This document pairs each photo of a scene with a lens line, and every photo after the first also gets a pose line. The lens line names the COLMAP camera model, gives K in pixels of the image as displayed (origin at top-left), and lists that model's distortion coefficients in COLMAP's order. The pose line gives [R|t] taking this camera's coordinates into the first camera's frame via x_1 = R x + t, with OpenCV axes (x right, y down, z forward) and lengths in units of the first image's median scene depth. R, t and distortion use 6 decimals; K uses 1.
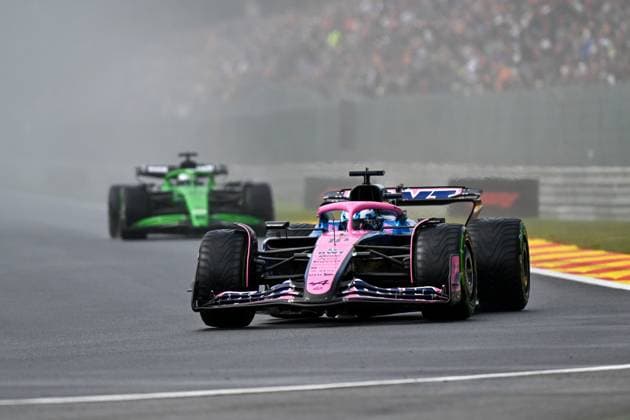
lens RADIAL K [[3423.3, 0, 315.0], [0, 3423.3, 210.0], [0, 0, 1]] dist [-0.074311, -11.911137]
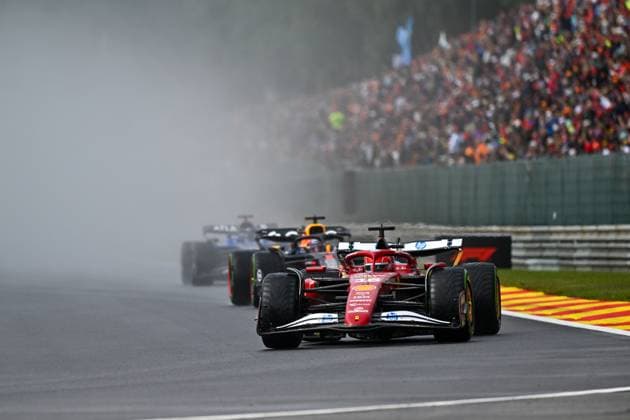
lens RADIAL K [[3182.8, 0, 315.0], [0, 3182.8, 210.0], [0, 0, 1]] dist [0.077534, -8.495872]
pose [[0.999956, -0.004170, 0.008385, -0.012303], [0.004326, 0.999817, -0.018611, 0.002169], [-0.008305, 0.018647, 0.999792, -0.110317]]
